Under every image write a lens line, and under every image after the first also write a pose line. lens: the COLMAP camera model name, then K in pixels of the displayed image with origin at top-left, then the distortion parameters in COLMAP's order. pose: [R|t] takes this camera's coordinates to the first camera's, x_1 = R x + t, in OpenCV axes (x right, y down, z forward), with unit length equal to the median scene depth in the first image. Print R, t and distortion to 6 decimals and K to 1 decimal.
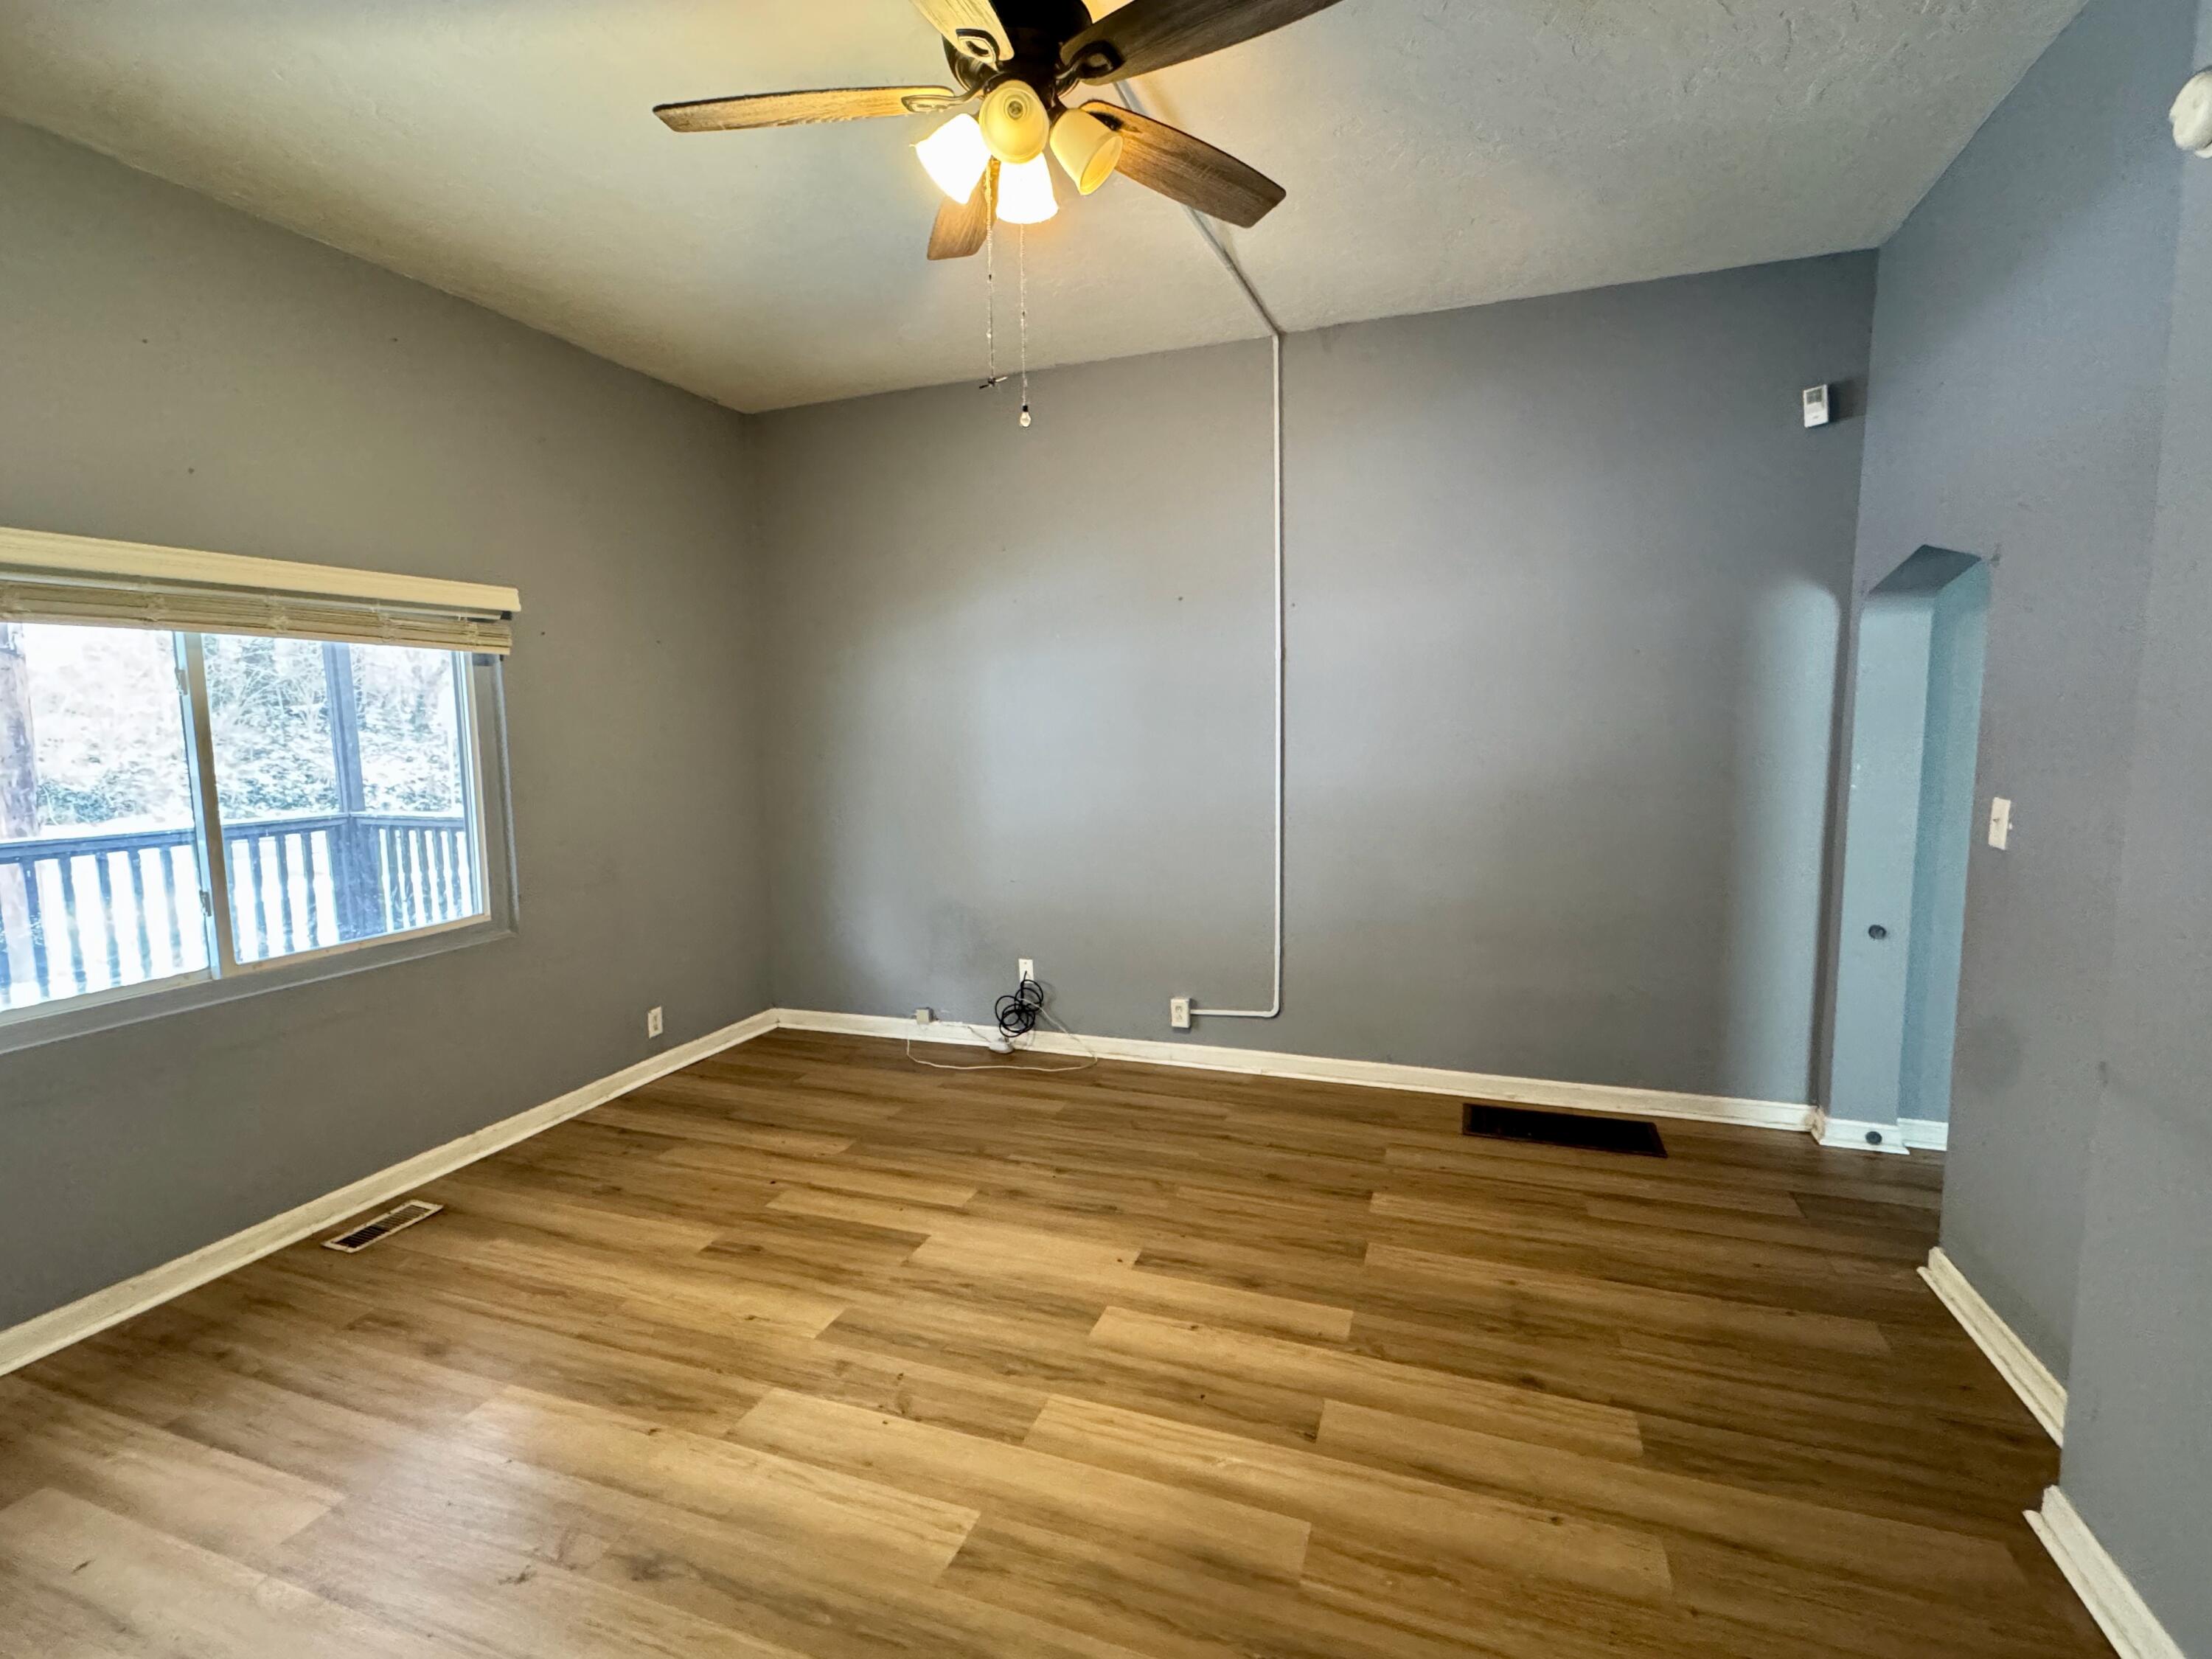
lens RADIAL K [[1028.1, 0, 1104.3], [0, 1028.1, 827.3], [0, 0, 1]] dist [-0.002233, 0.000200]
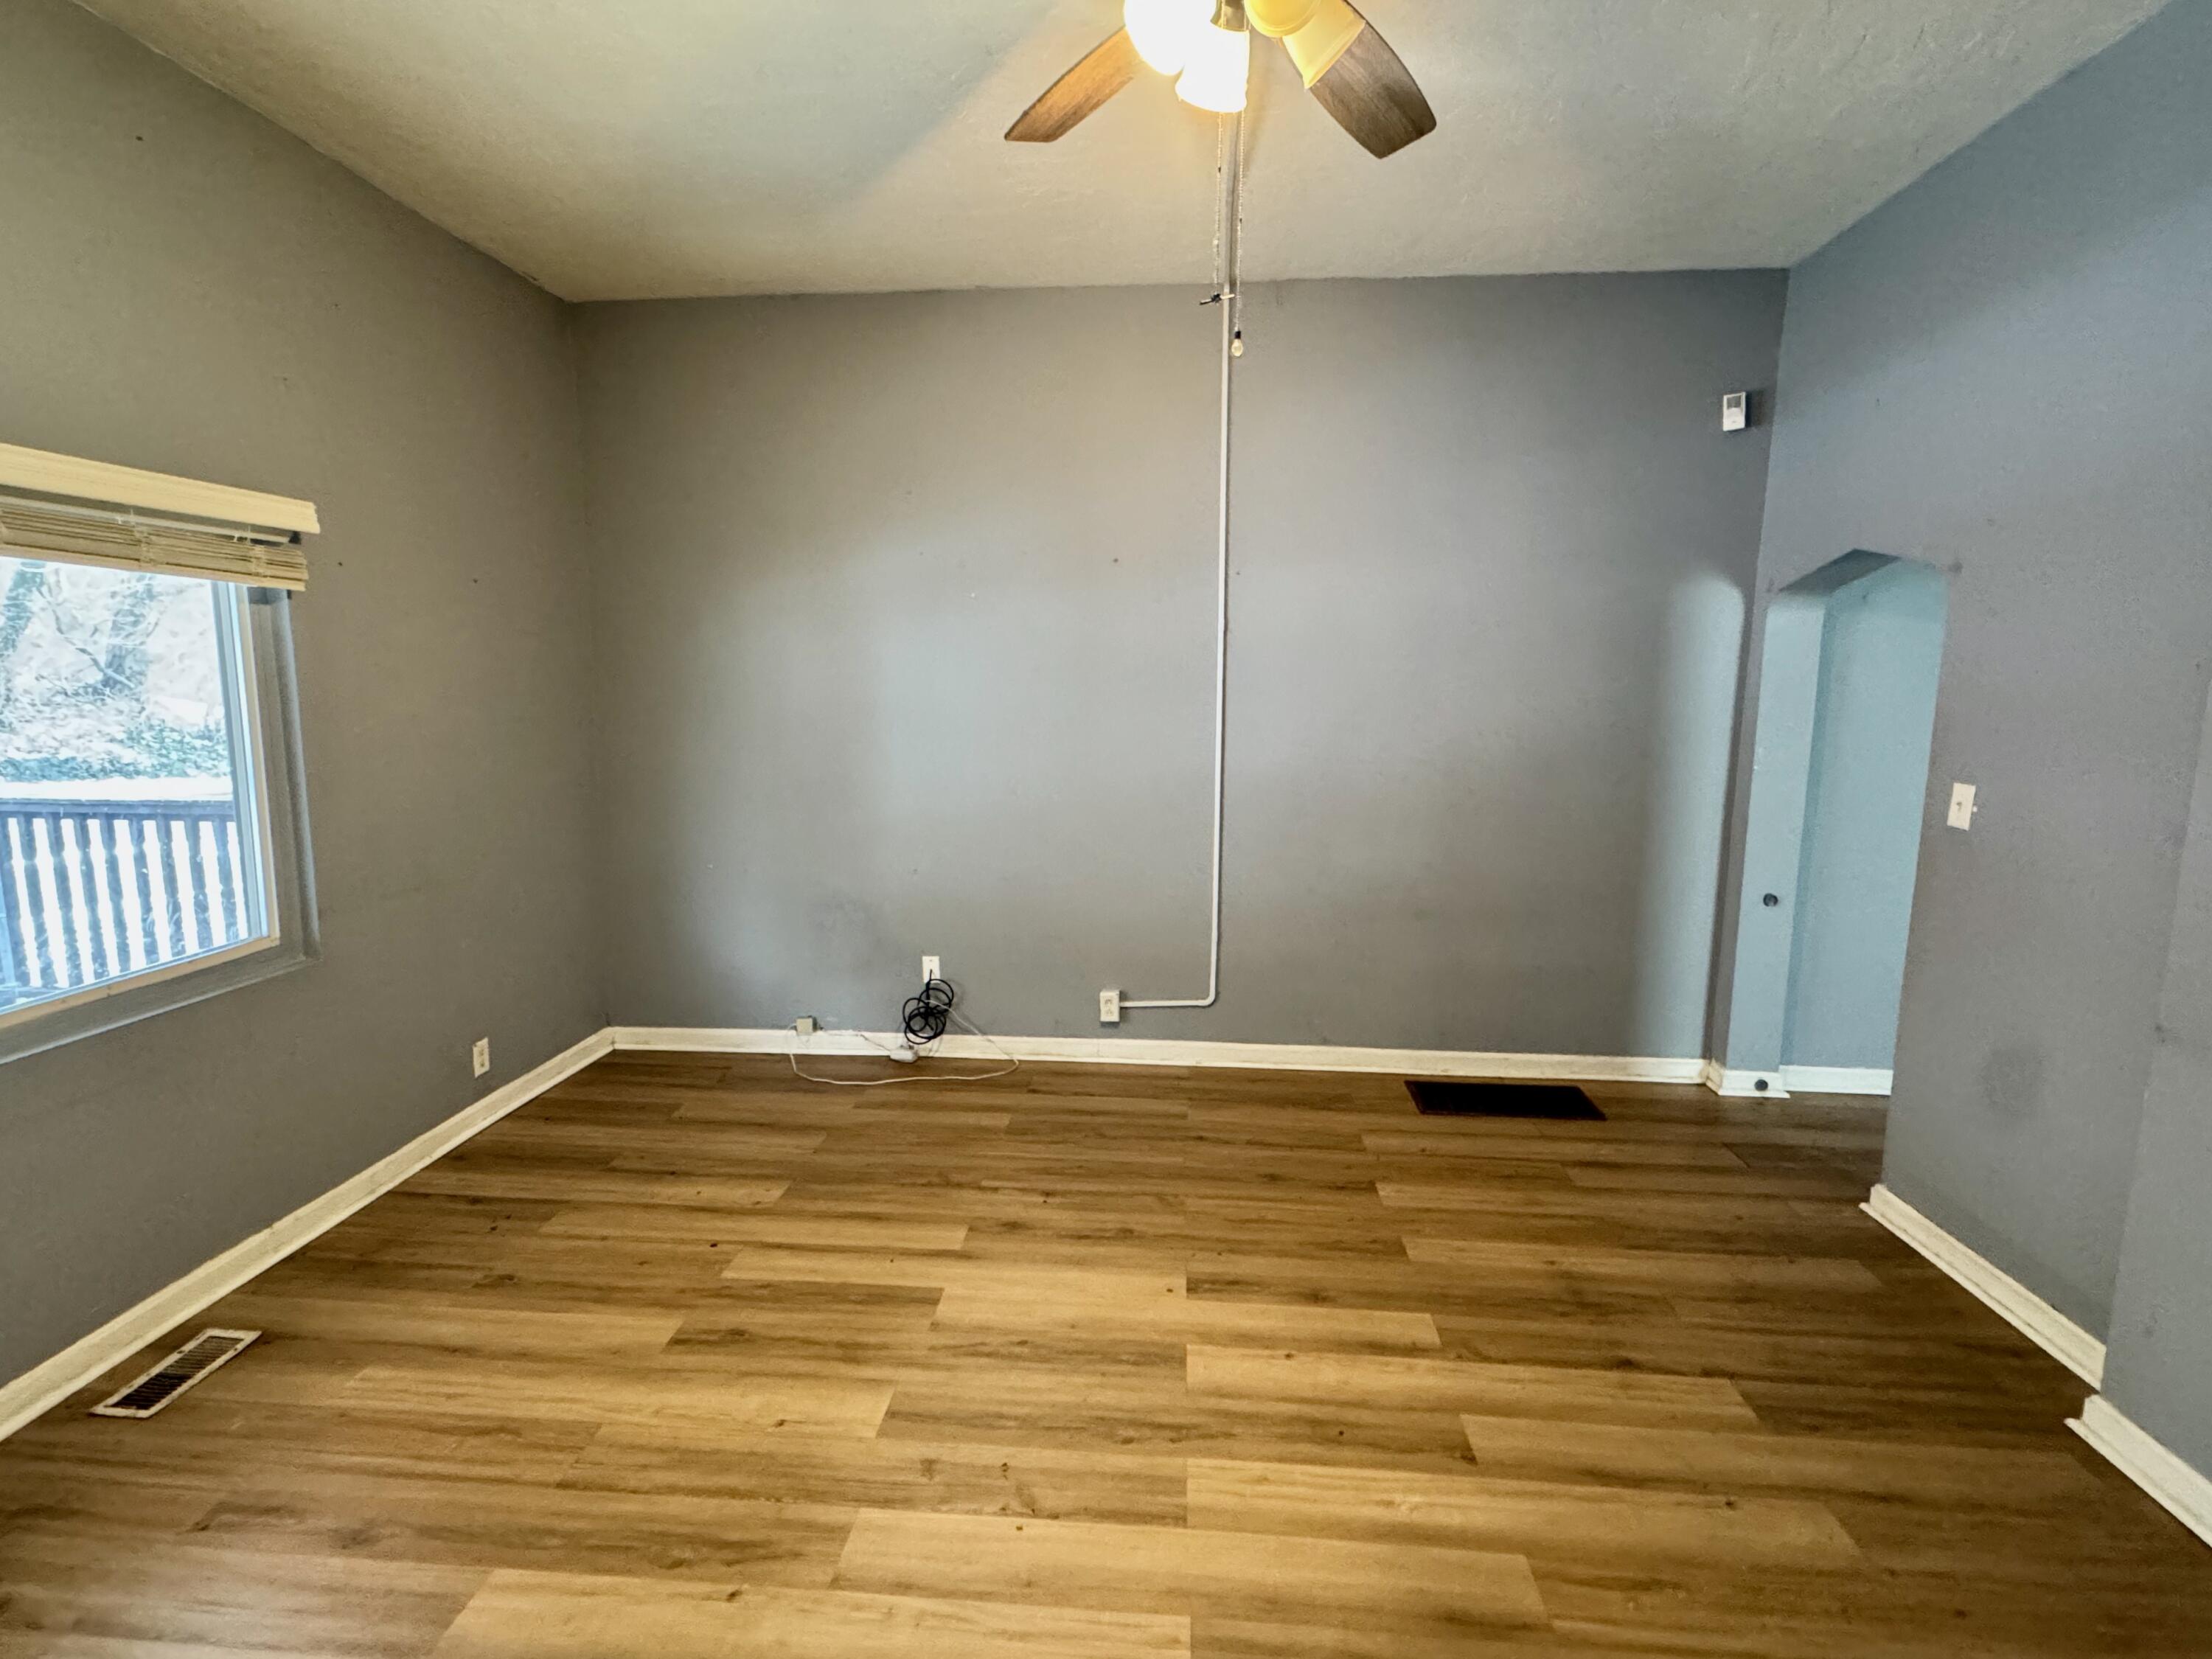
lens RADIAL K [[1058.6, 0, 1103.4], [0, 1058.6, 827.8], [0, 0, 1]] dist [-0.001875, -0.000271]
pose [[0.963592, -0.015290, 0.266941, -0.257737], [0.006606, 0.999420, 0.033399, -0.019431], [-0.267297, -0.030420, 0.963134, 0.108911]]
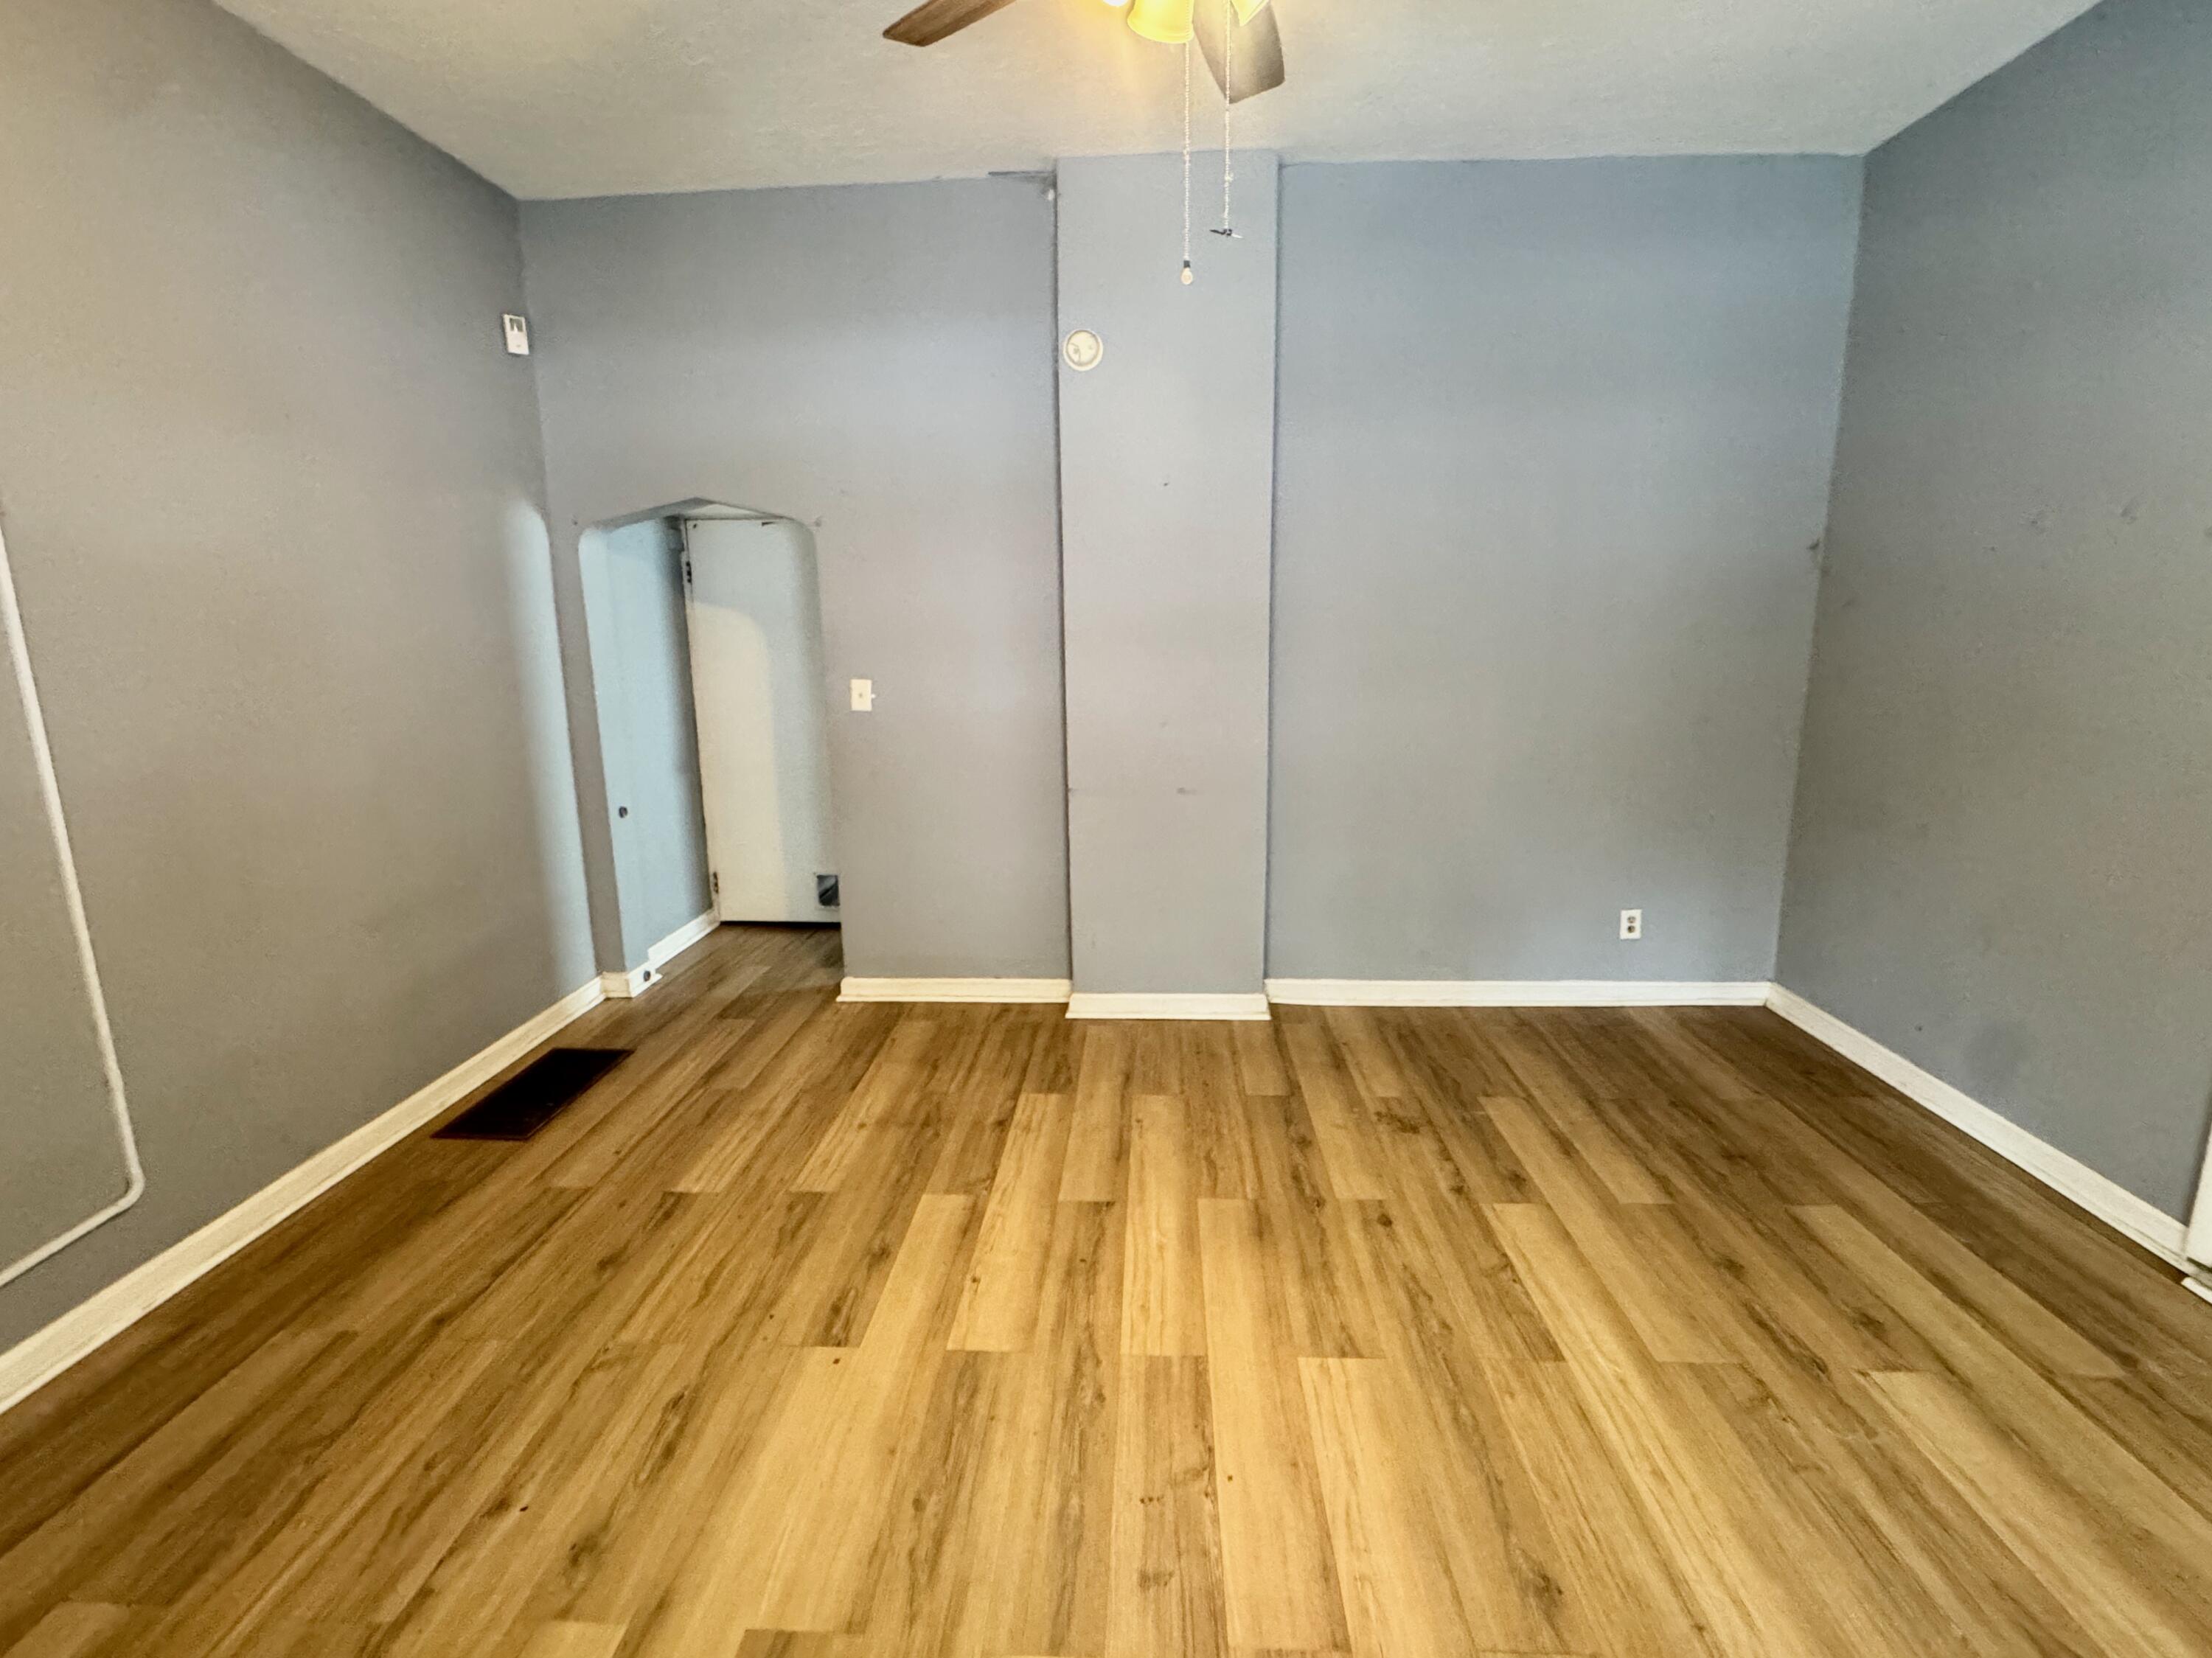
lens RADIAL K [[1028.0, 0, 1104.3], [0, 1028.0, 826.8], [0, 0, 1]] dist [-0.002233, 0.000200]
pose [[-0.293453, -0.169970, 0.940742, -0.602520], [0.115192, 0.970610, 0.211300, -0.077518], [-0.949008, 0.170373, -0.265249, 0.849548]]
